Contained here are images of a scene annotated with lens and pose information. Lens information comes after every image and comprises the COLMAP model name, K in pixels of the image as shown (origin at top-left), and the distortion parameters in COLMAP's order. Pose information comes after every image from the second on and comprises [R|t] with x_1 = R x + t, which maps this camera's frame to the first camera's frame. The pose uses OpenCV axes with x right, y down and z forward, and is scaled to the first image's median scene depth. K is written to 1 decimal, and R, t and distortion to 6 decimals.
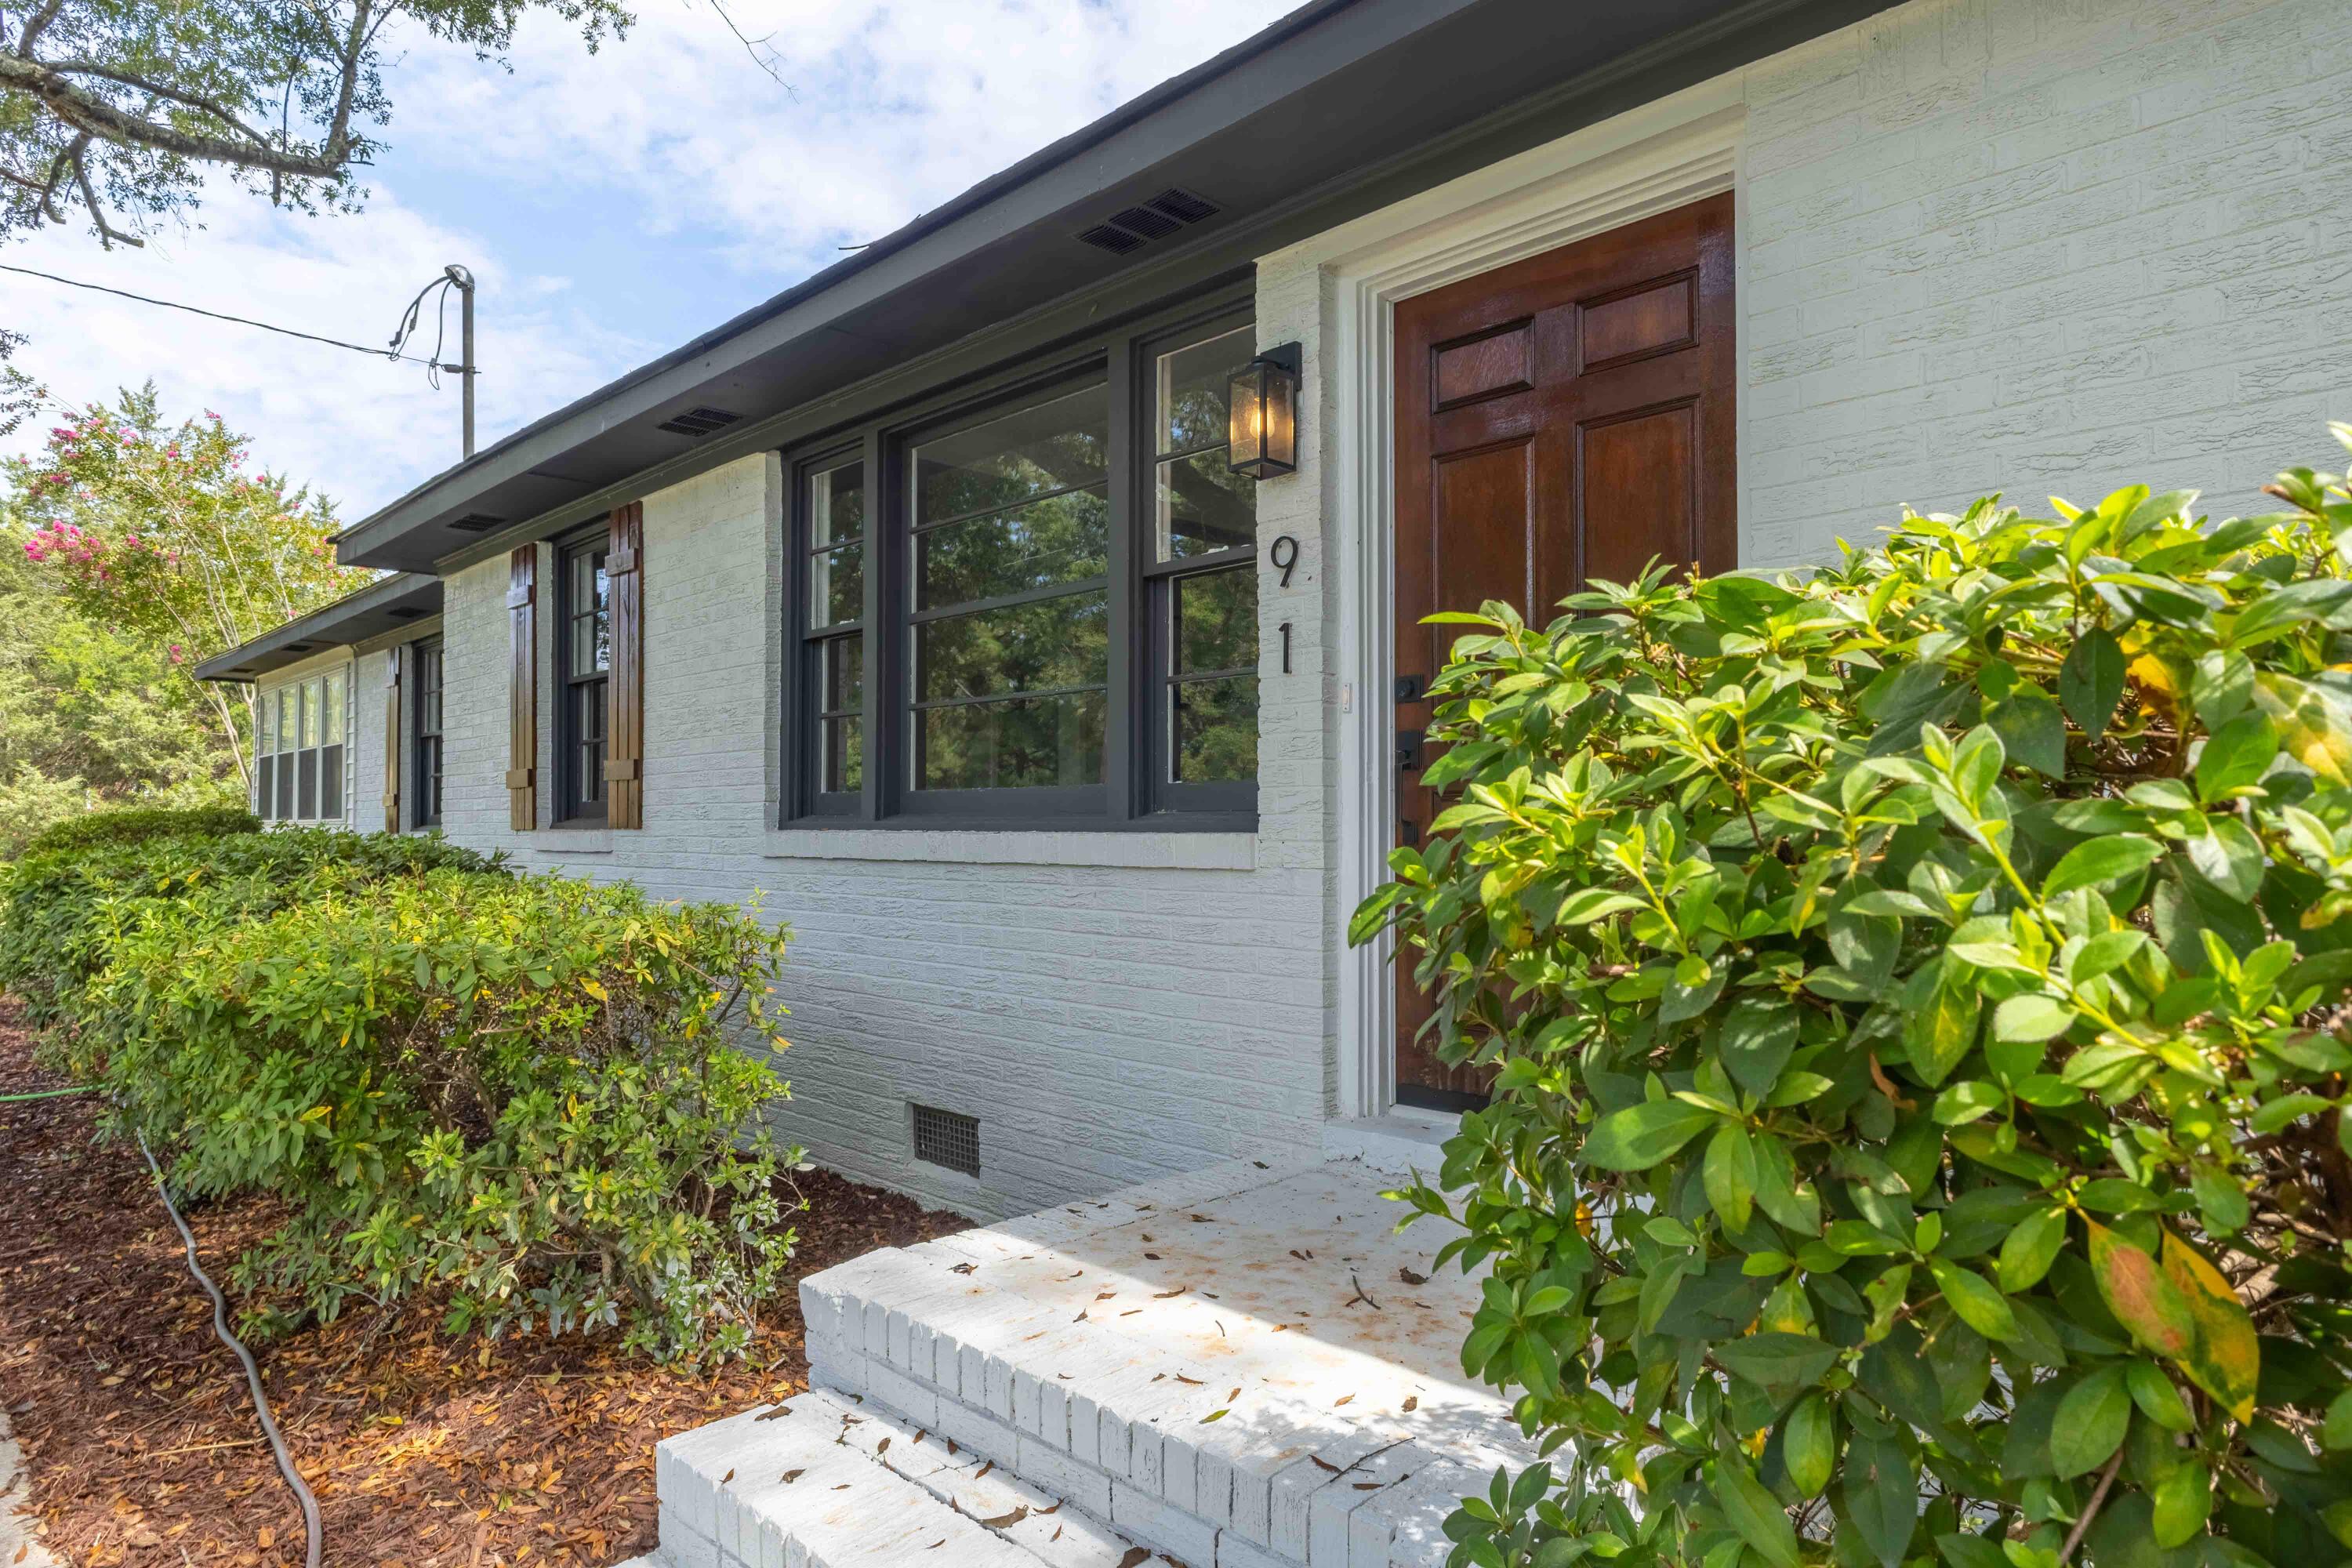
lens RADIAL K [[1377.4, 0, 1176.0], [0, 1377.4, 784.0], [0, 0, 1]] dist [0.000536, -0.000988]
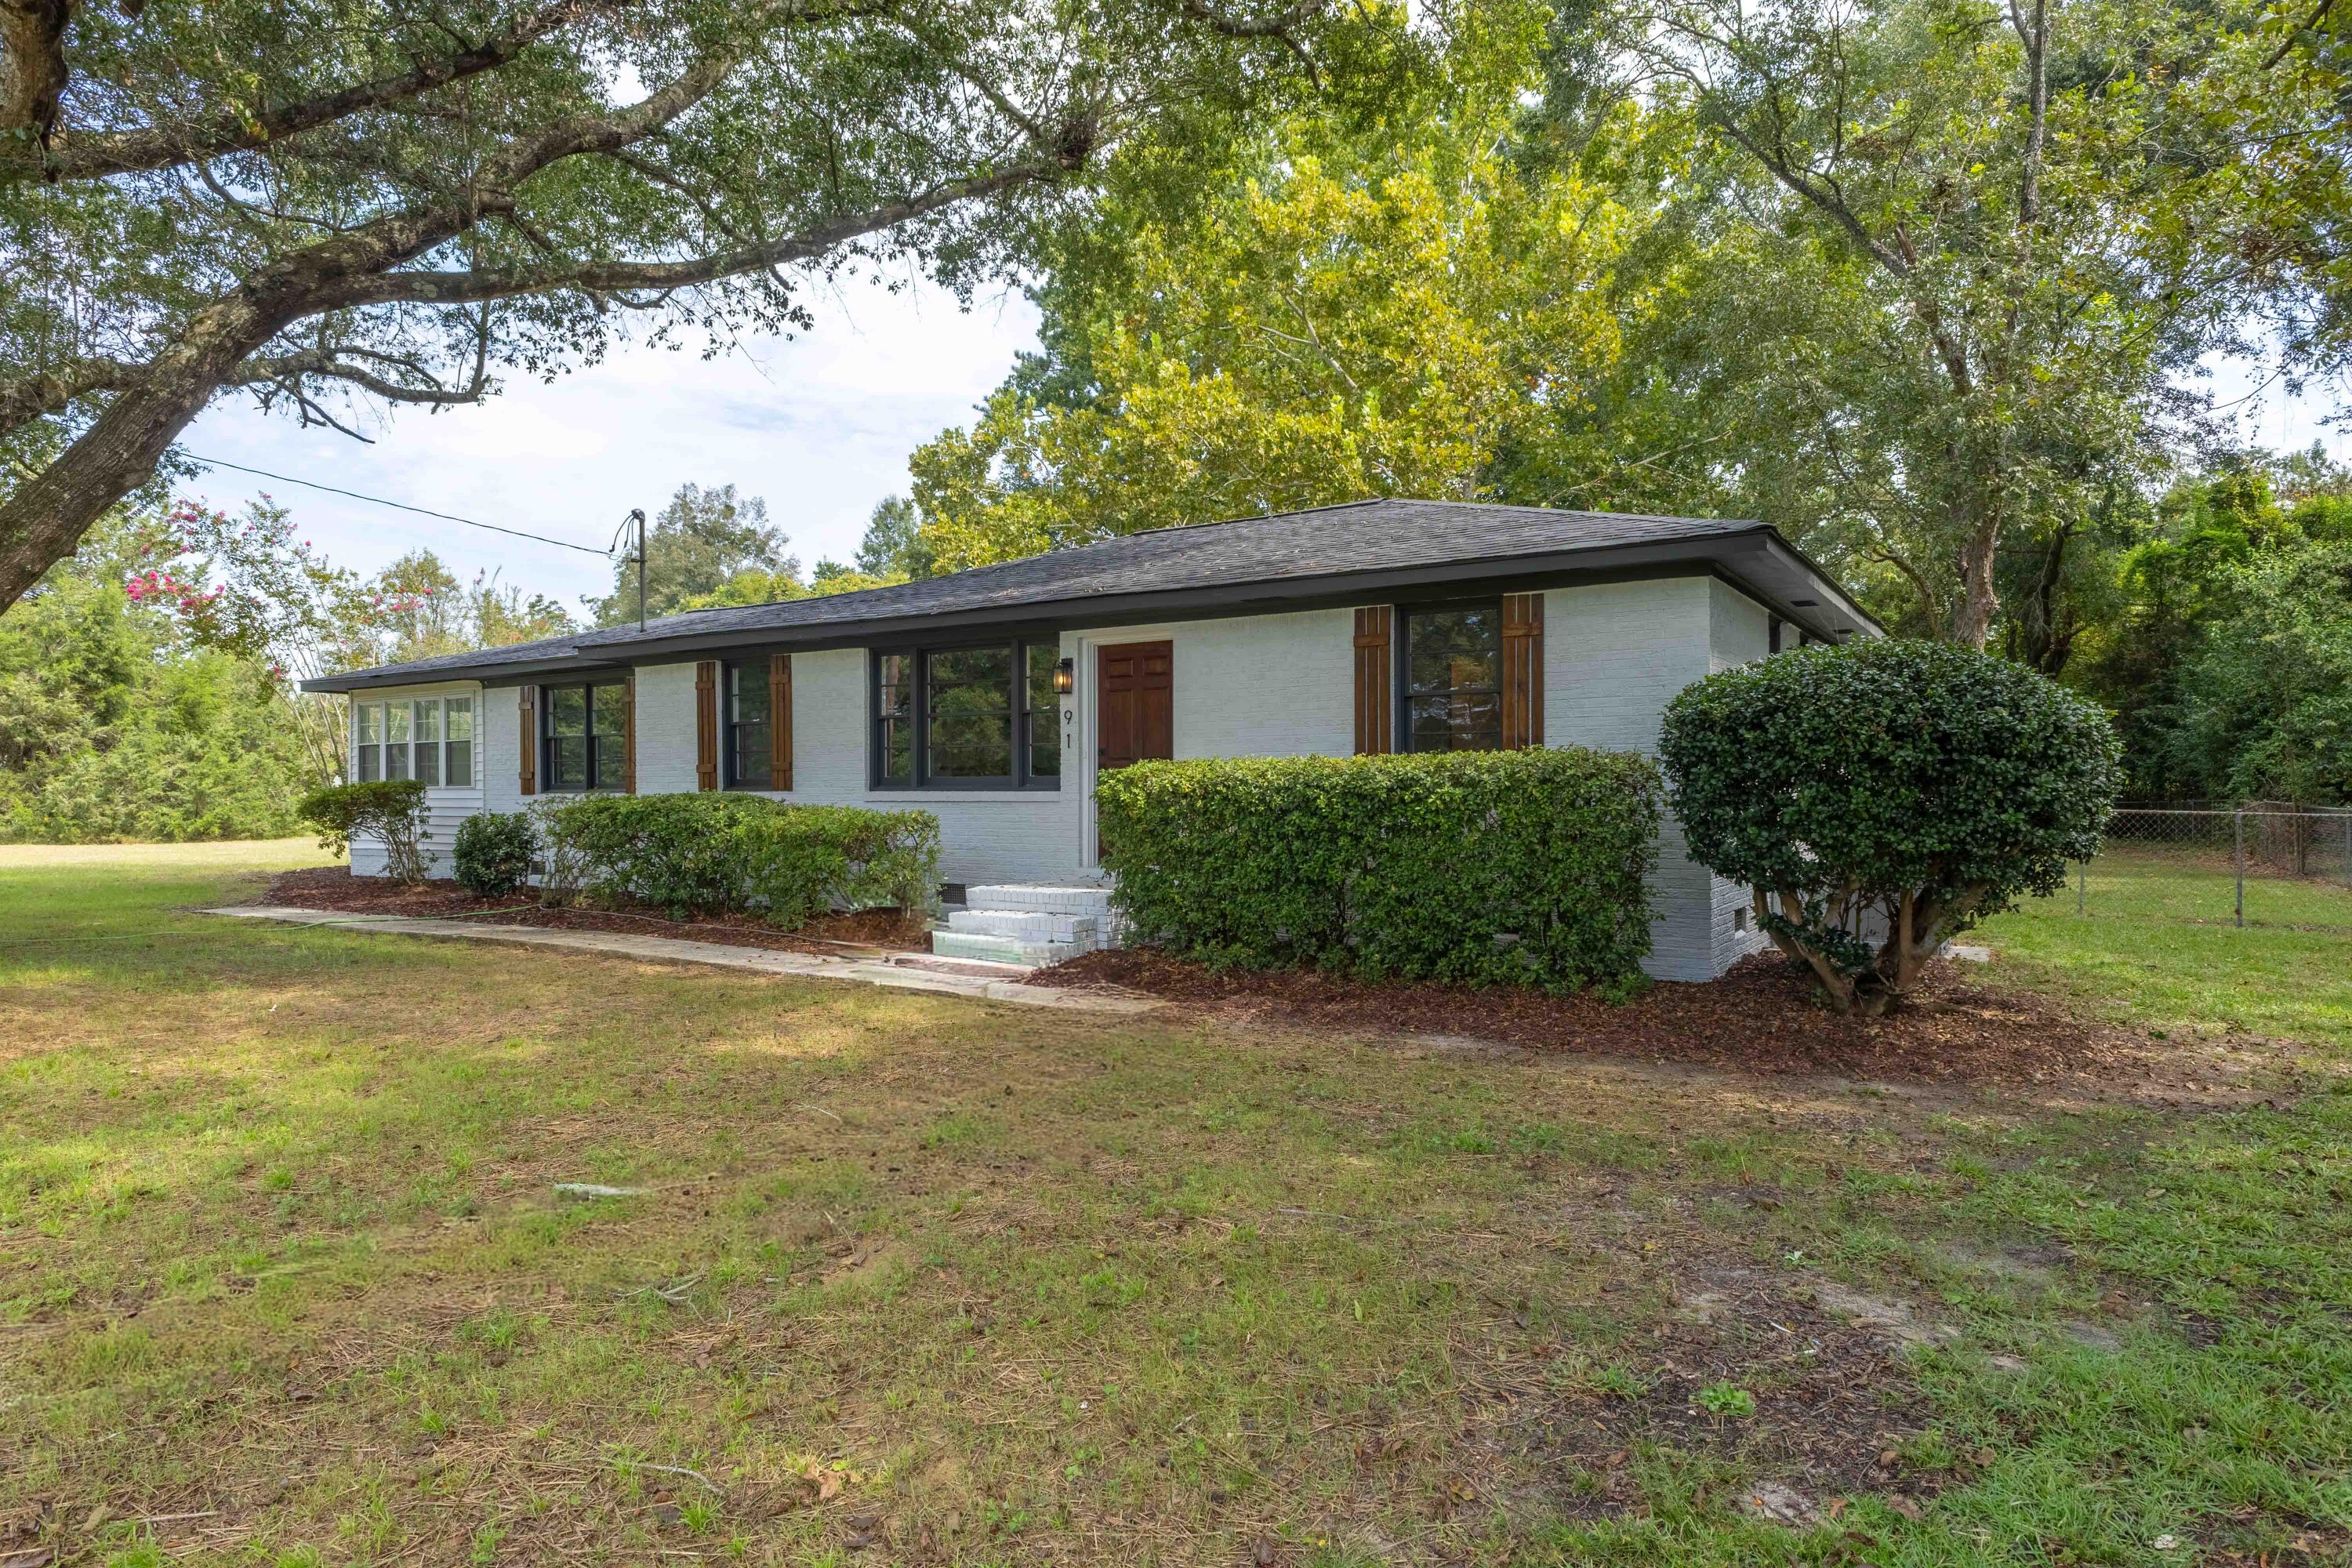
lens RADIAL K [[1377.4, 0, 1176.0], [0, 1377.4, 784.0], [0, 0, 1]] dist [0.000536, -0.000988]
pose [[0.979504, -0.001347, 0.201420, -0.366829], [-0.003917, 0.999661, 0.025731, -0.073352], [-0.201387, -0.025993, 0.979167, -2.584120]]
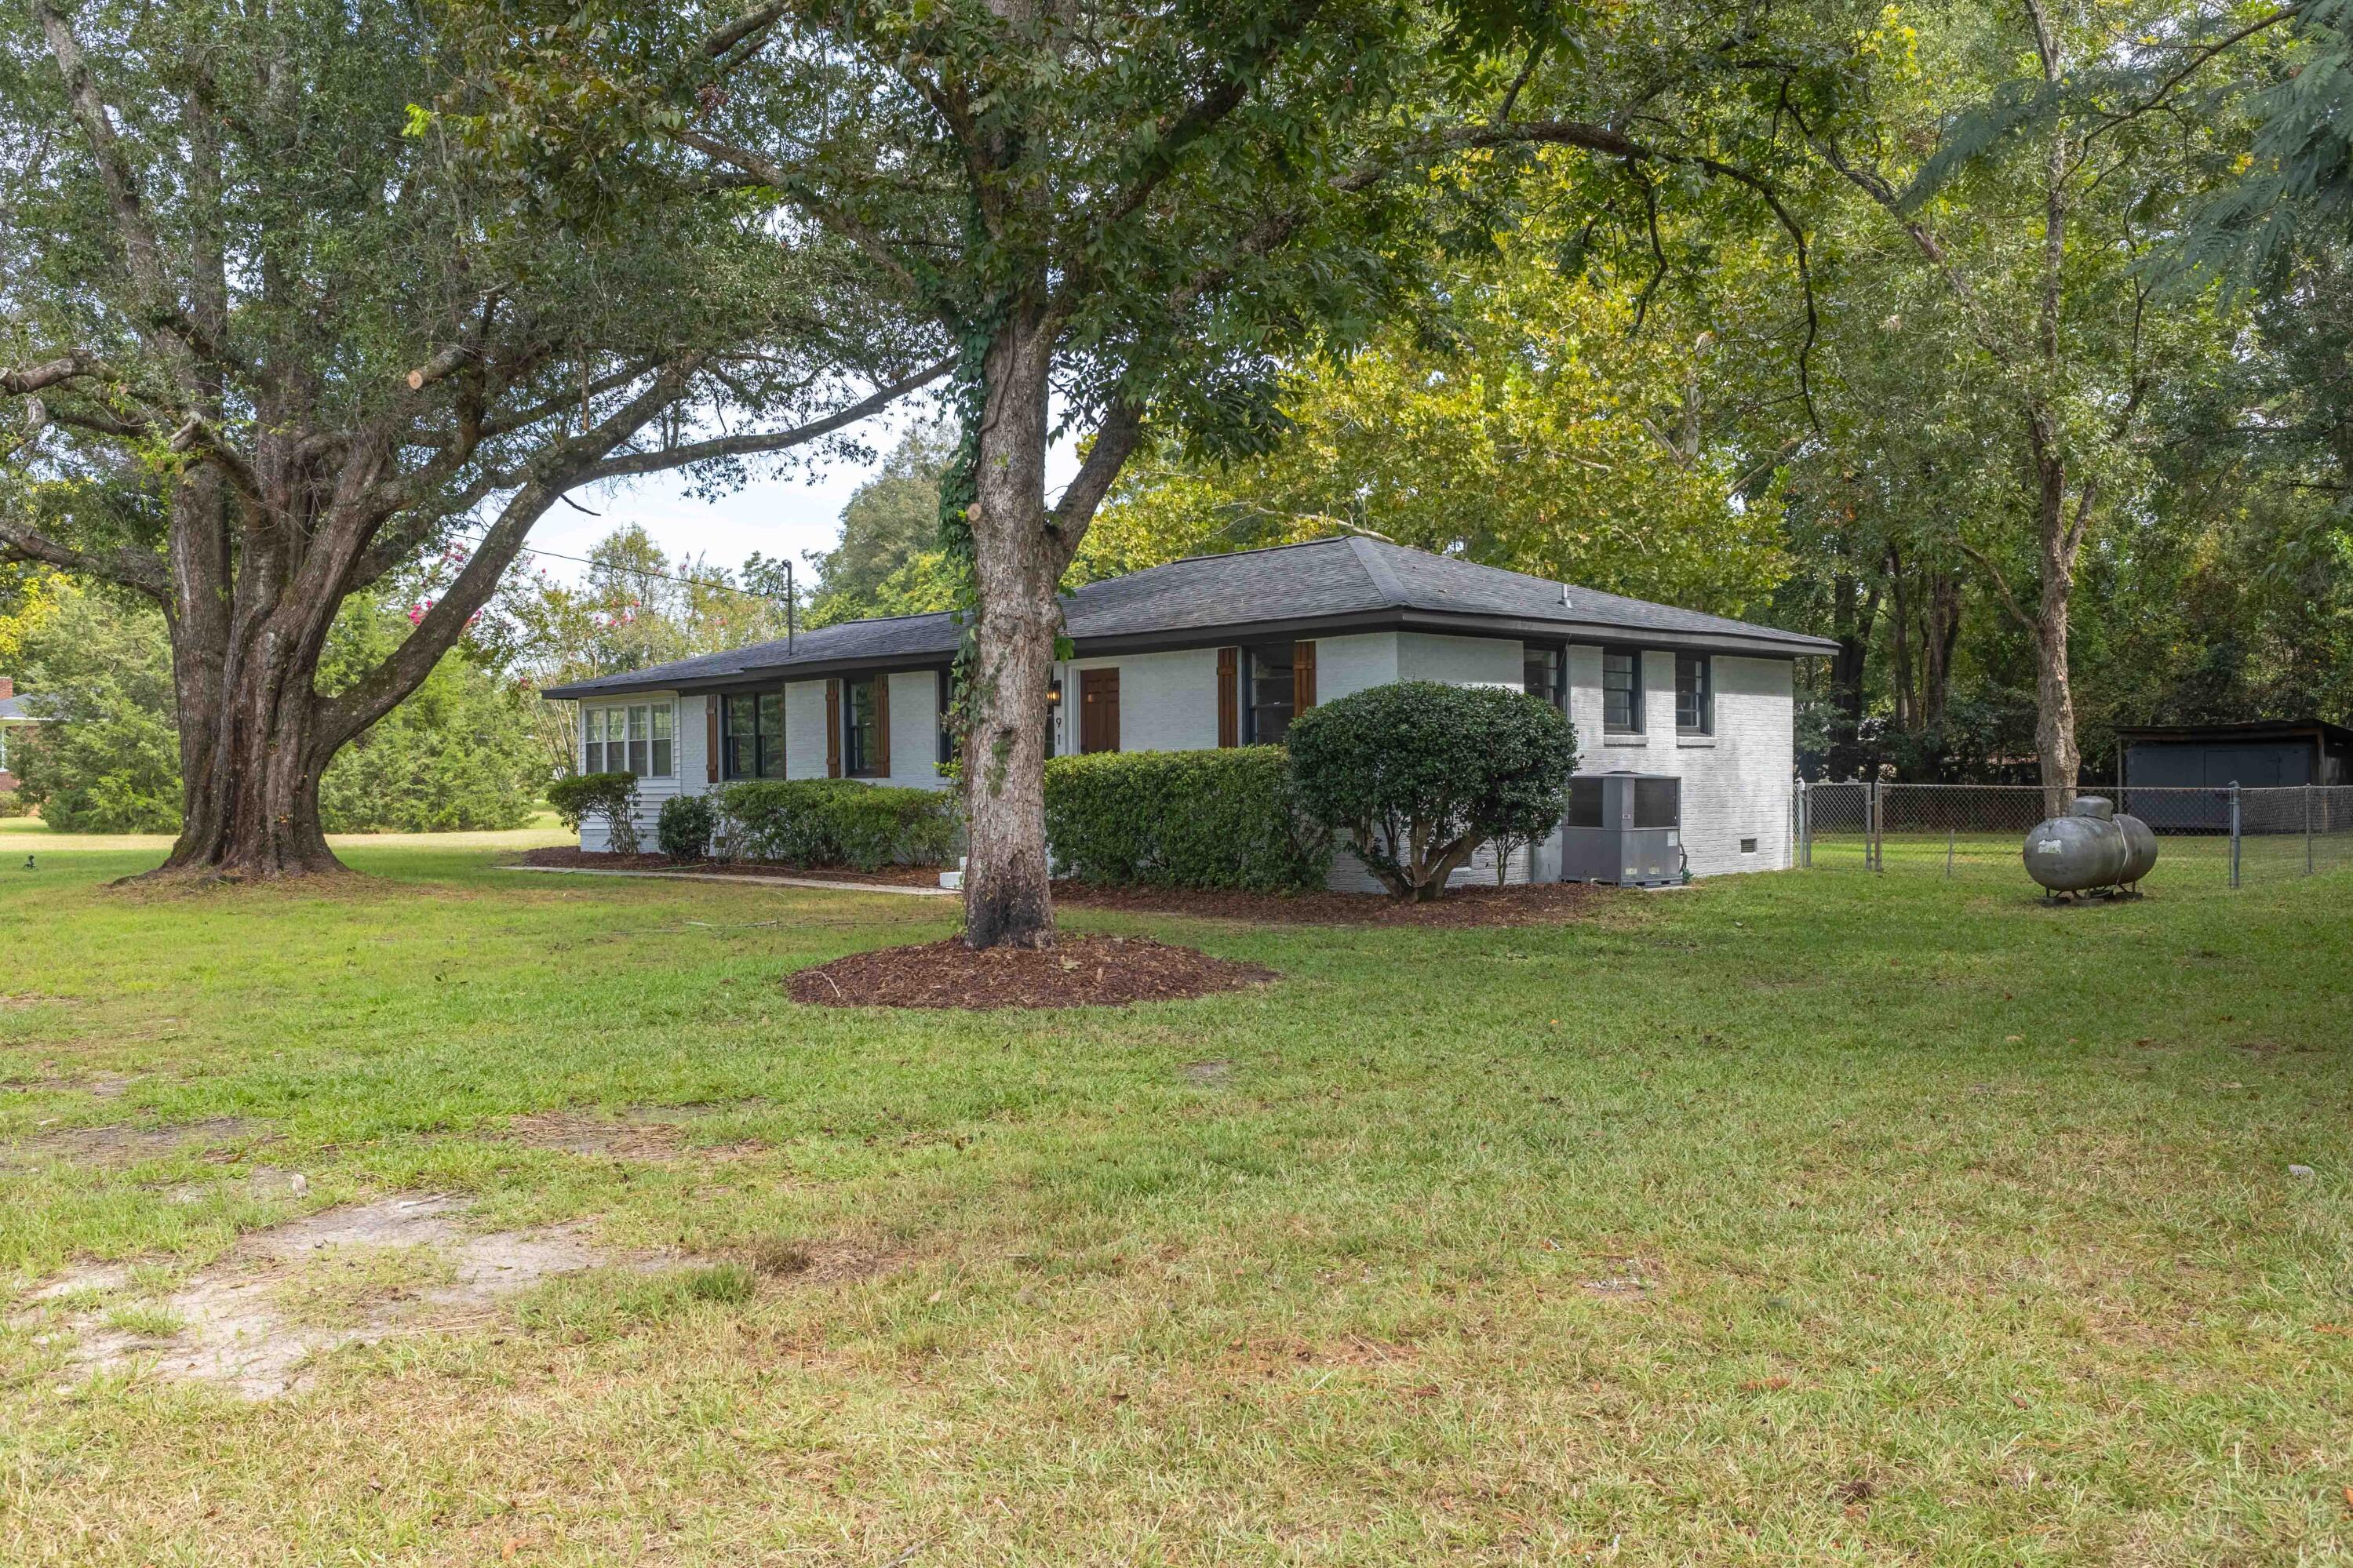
lens RADIAL K [[1993.0, 0, 1176.5], [0, 1993.0, 784.0], [0, 0, 1]] dist [0.010551, -0.003560]
pose [[0.999507, -0.008061, -0.030355, 0.709456], [0.008971, 0.999511, 0.029959, -0.141791], [0.030099, -0.030216, 0.999090, -6.172982]]
